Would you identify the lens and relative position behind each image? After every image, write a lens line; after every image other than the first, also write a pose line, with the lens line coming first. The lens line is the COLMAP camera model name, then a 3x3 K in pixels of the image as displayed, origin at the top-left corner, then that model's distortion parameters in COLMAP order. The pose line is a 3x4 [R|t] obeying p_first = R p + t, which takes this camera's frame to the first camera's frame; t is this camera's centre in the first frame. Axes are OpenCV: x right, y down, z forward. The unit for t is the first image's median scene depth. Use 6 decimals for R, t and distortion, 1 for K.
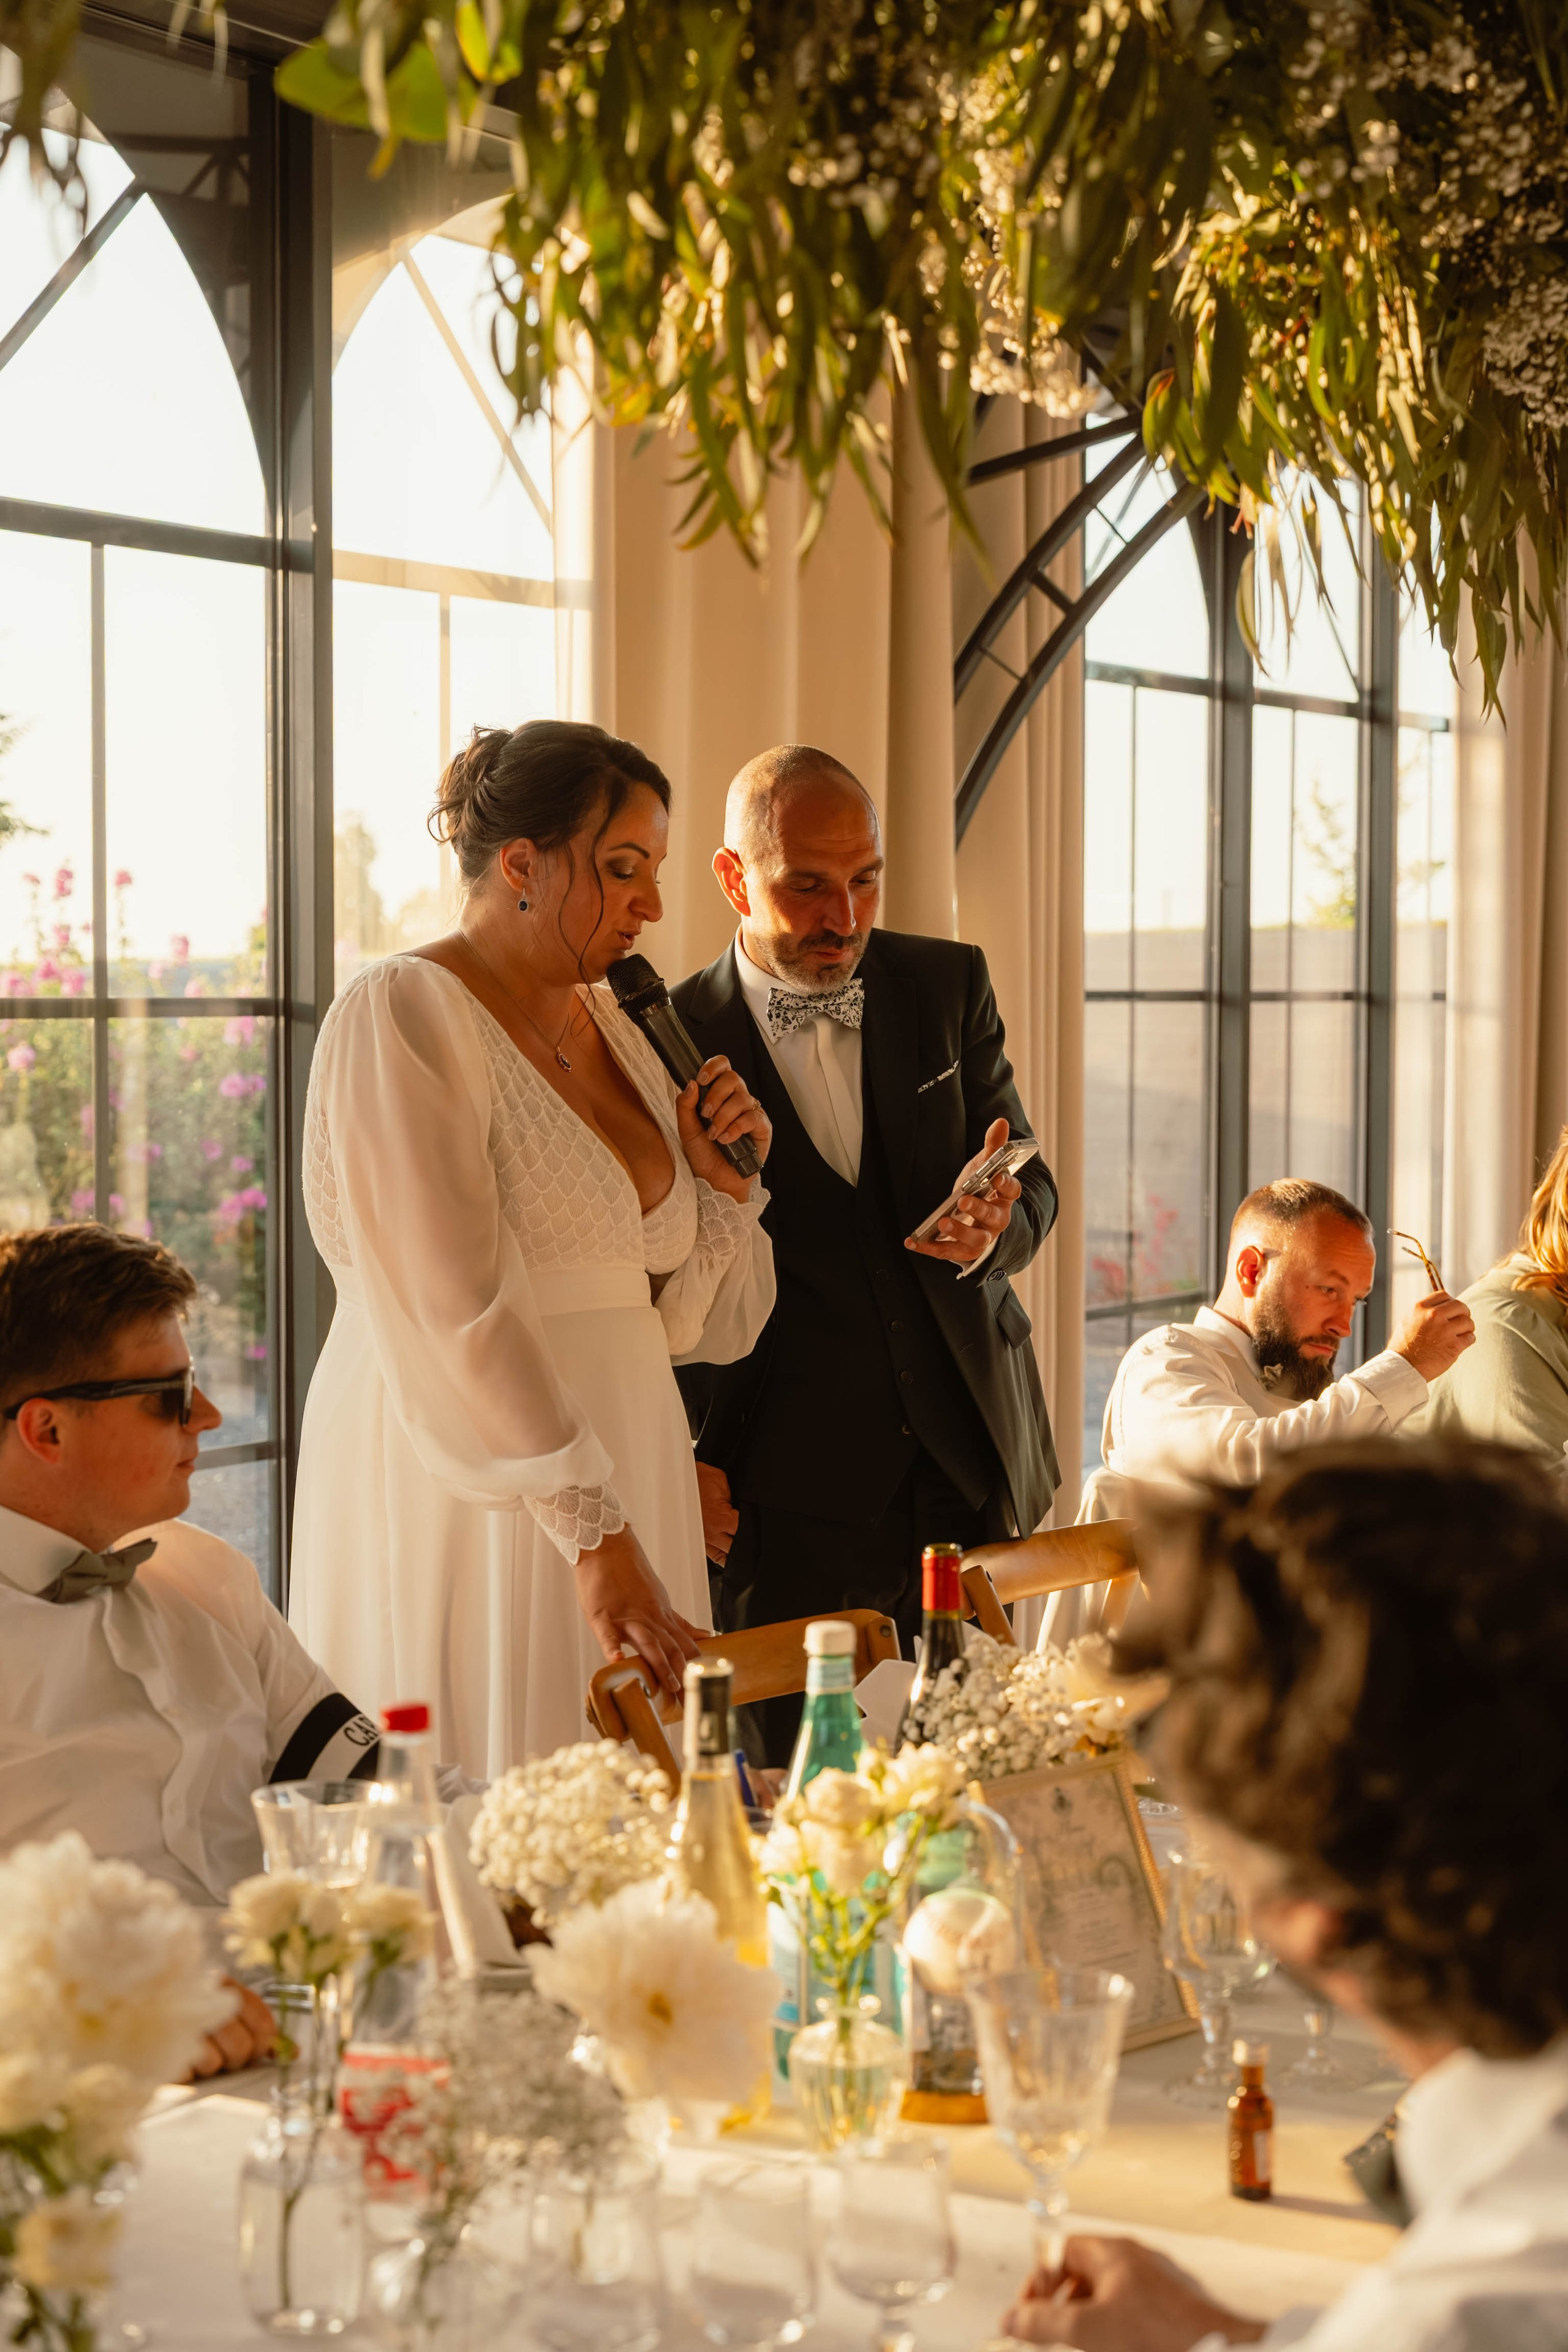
lens RADIAL K [[3570.7, 0, 770.2], [0, 3570.7, 1184.7], [0, 0, 1]] dist [-0.019680, 0.000000]
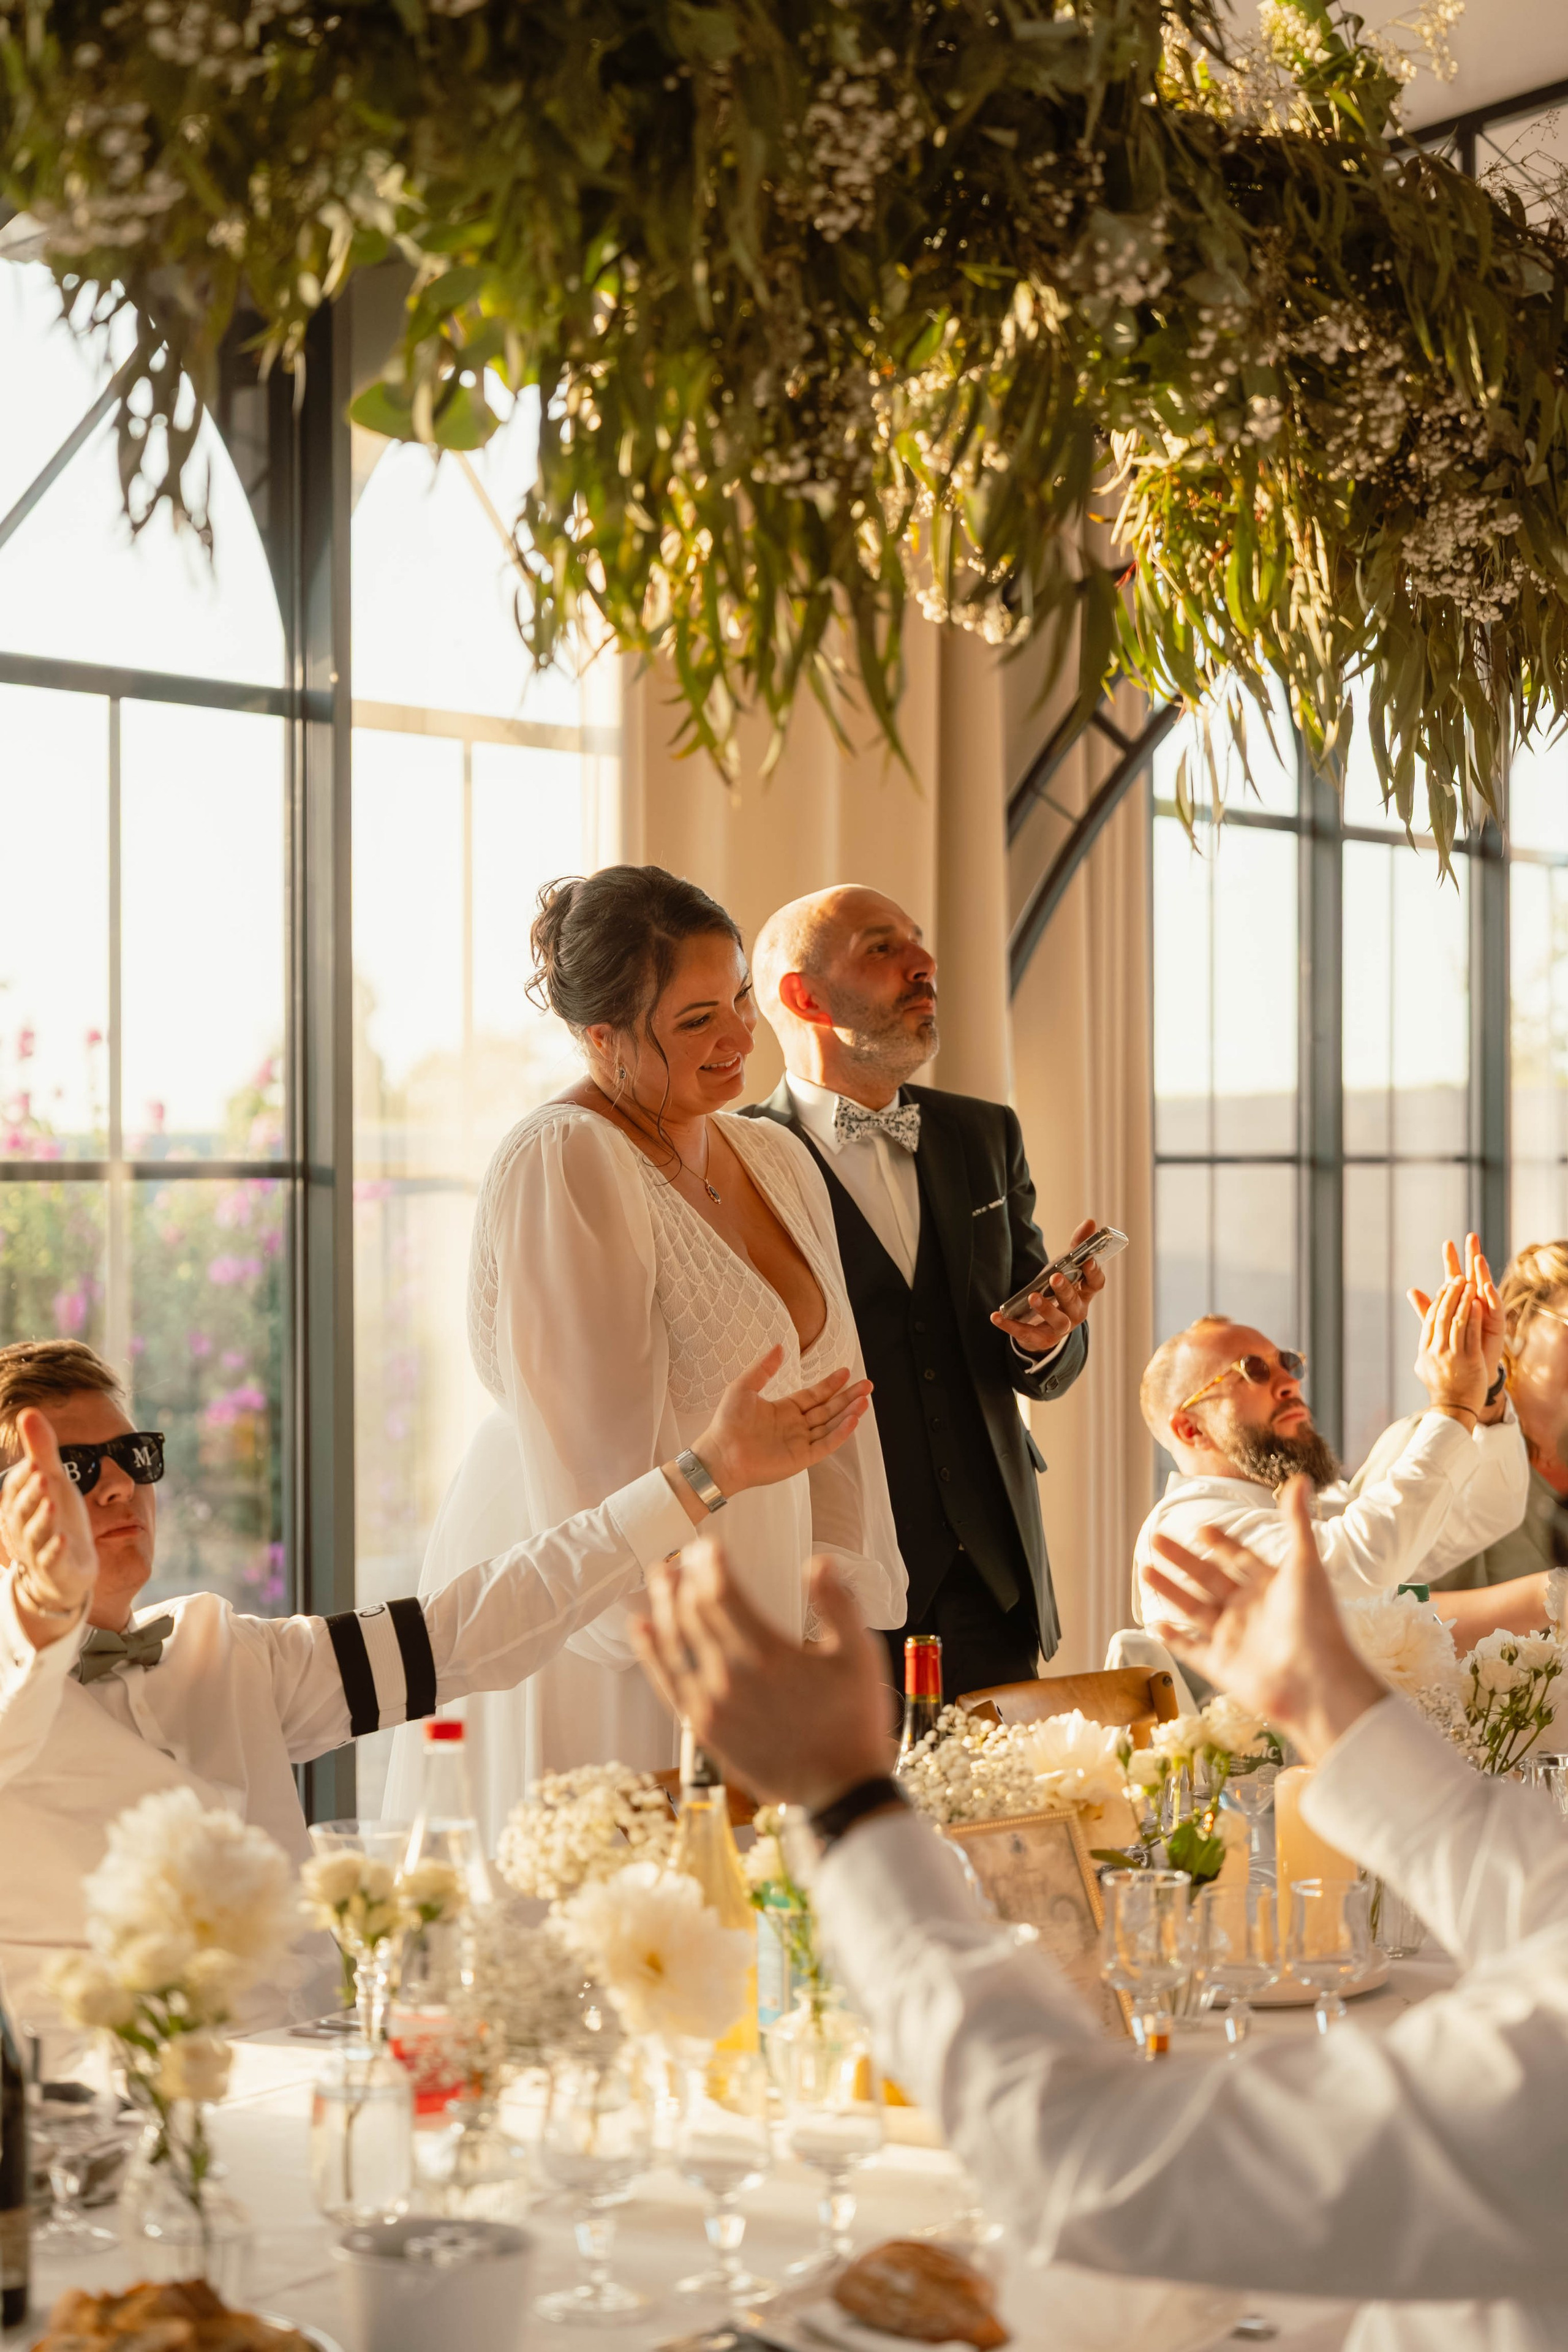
lens RADIAL K [[4796.0, 0, 788.7], [0, 4796.0, 1170.7], [0, 0, 1]] dist [-0.070037, 0.000000]
pose [[0.999758, -0.005068, -0.021394, 0.041645], [0.003850, 0.998388, -0.056620, 0.043605], [0.021646, 0.056524, 0.998167, -0.521914]]
